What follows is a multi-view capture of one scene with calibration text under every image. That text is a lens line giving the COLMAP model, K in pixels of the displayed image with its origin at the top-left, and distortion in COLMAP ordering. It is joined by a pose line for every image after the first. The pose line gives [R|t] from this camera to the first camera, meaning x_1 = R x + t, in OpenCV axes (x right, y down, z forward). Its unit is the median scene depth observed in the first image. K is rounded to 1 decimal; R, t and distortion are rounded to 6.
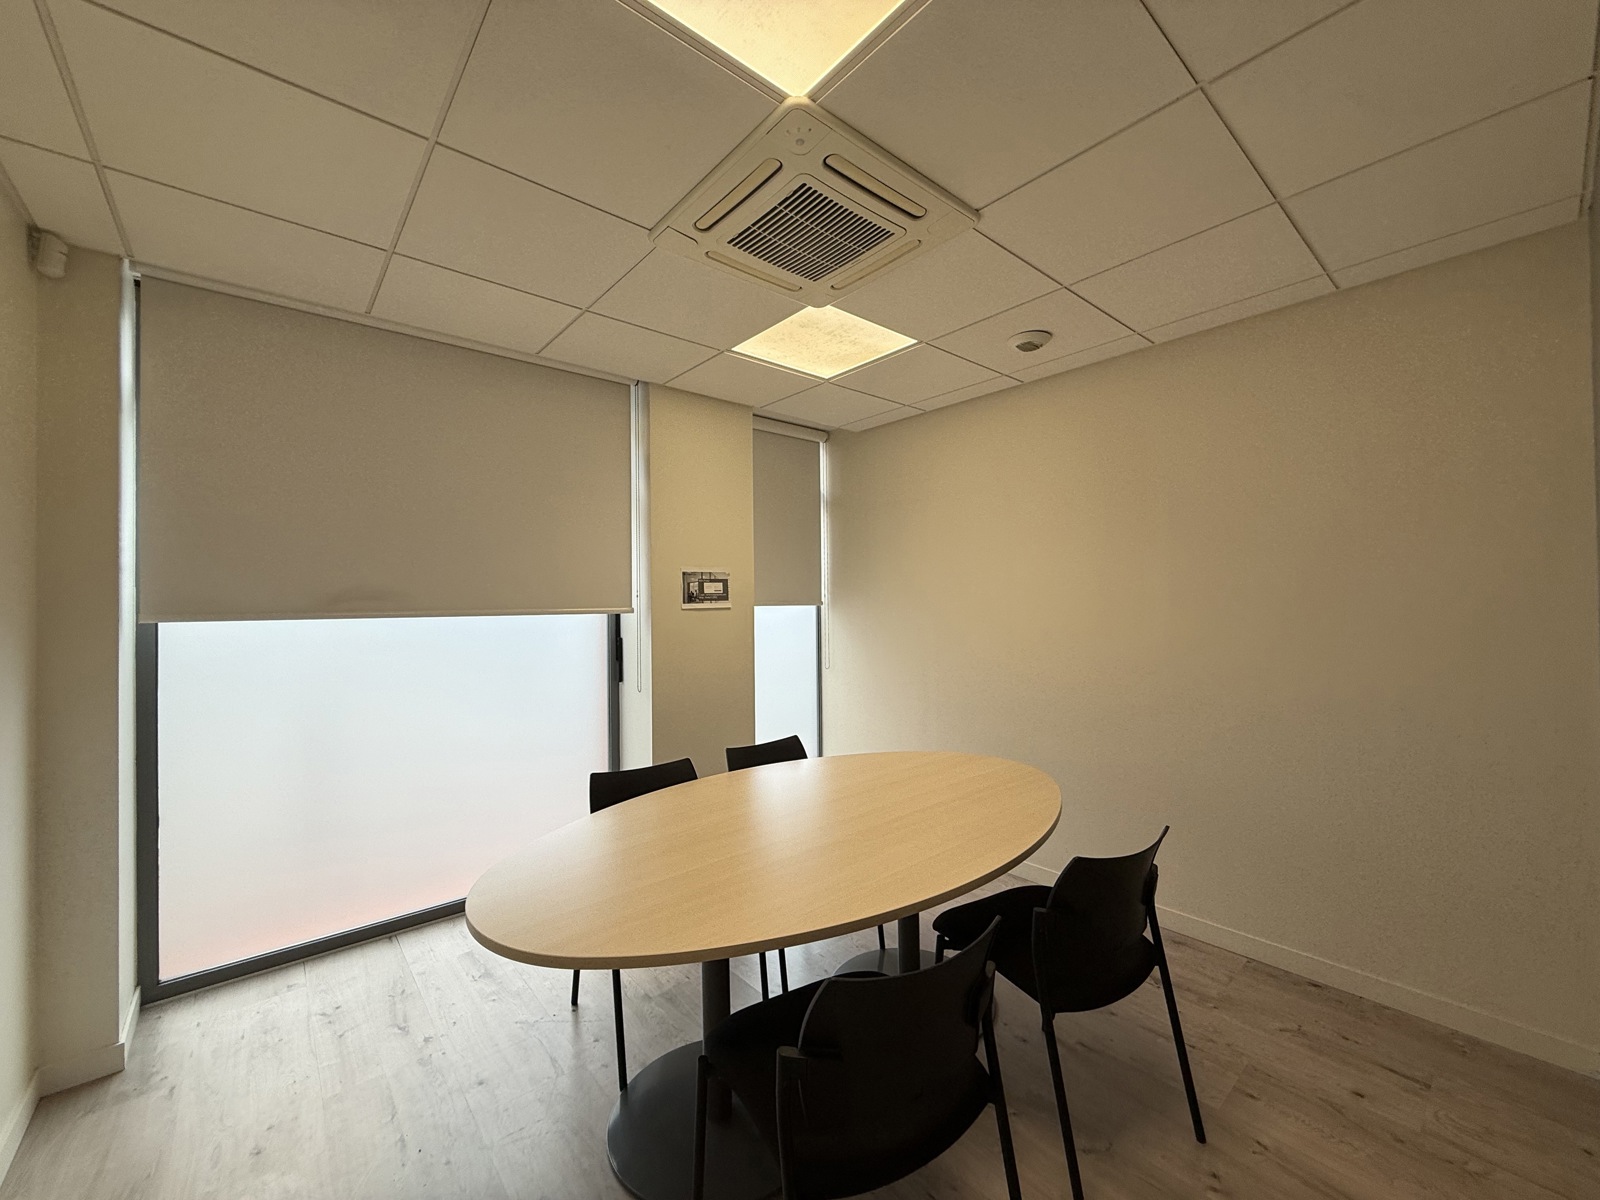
lens RADIAL K [[637.9, 0, 803.7], [0, 637.9, 596.1], [0, 0, 1]] dist [0.003240, 0.000142]
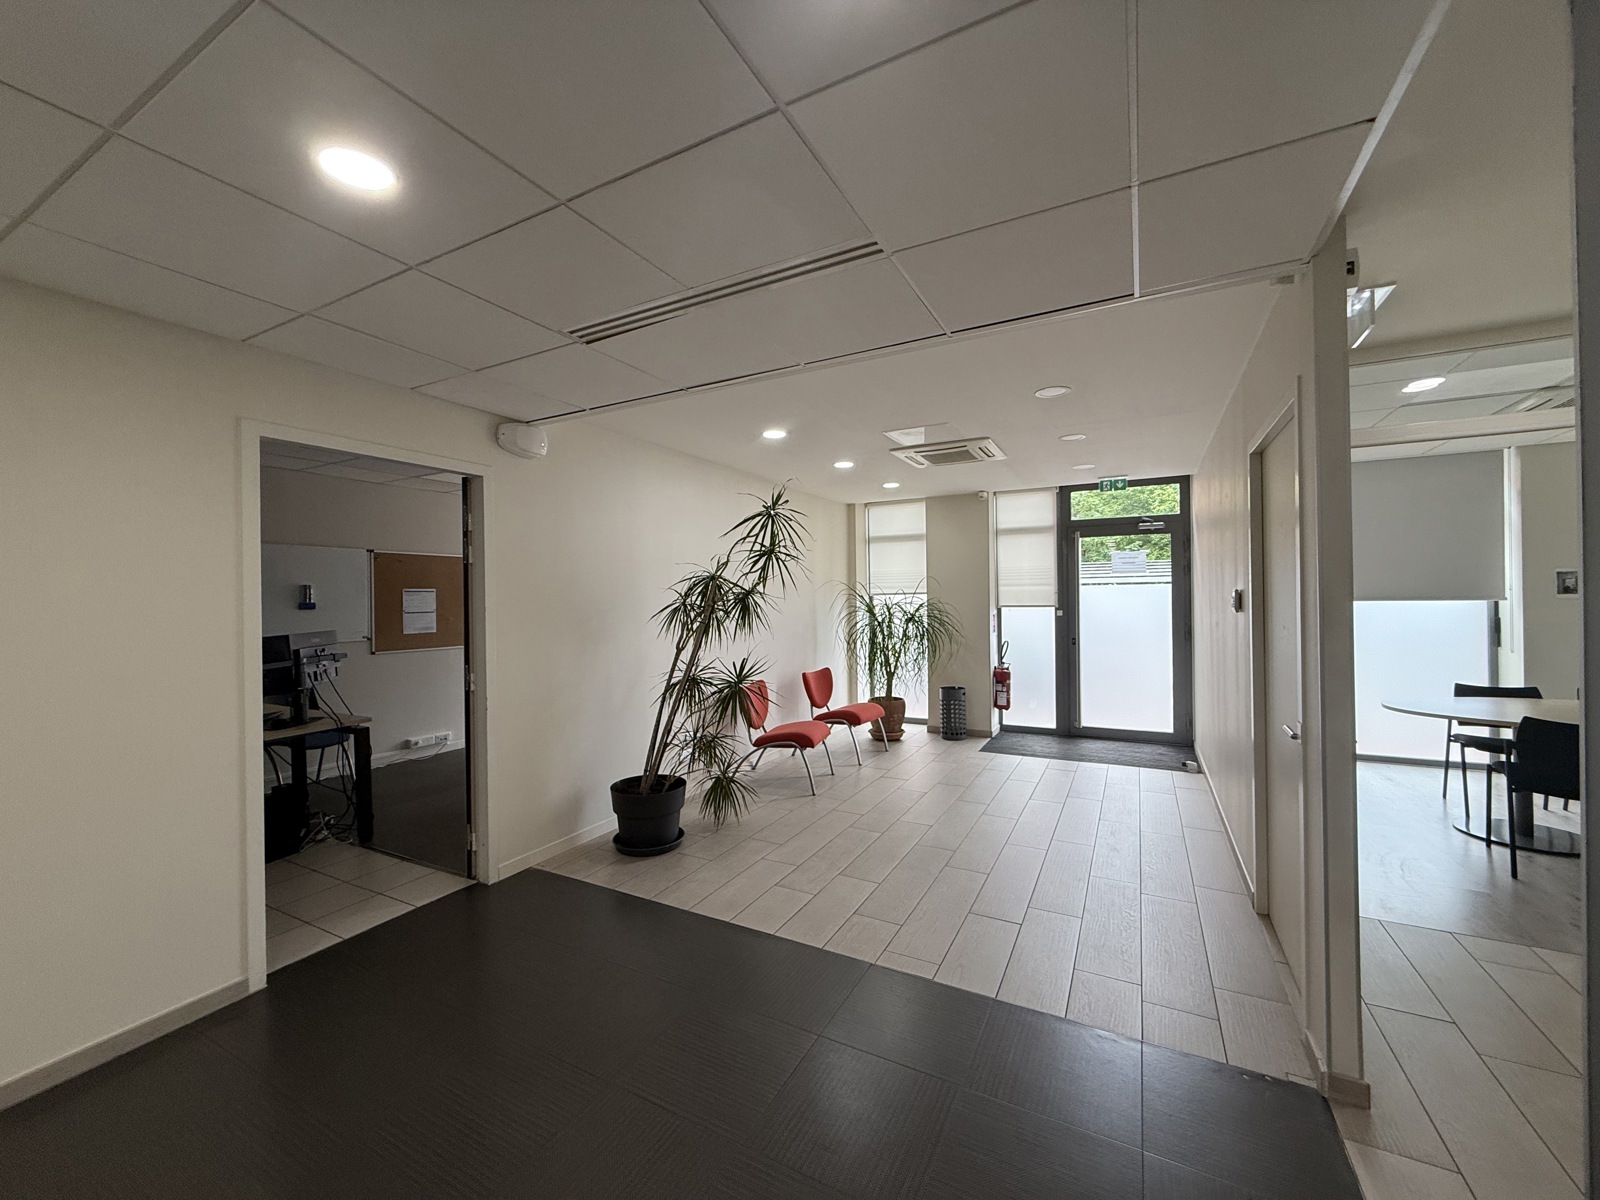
lens RADIAL K [[637.9, 0, 797.6], [0, 637.9, 600.3], [0, 0, 1]] dist [0.003240, 0.000142]
pose [[0.362850, 0.004582, -0.931836, 0.548359], [0.008806, 0.999926, 0.008346, -0.001355], [0.931806, -0.011234, 0.362783, -1.141538]]
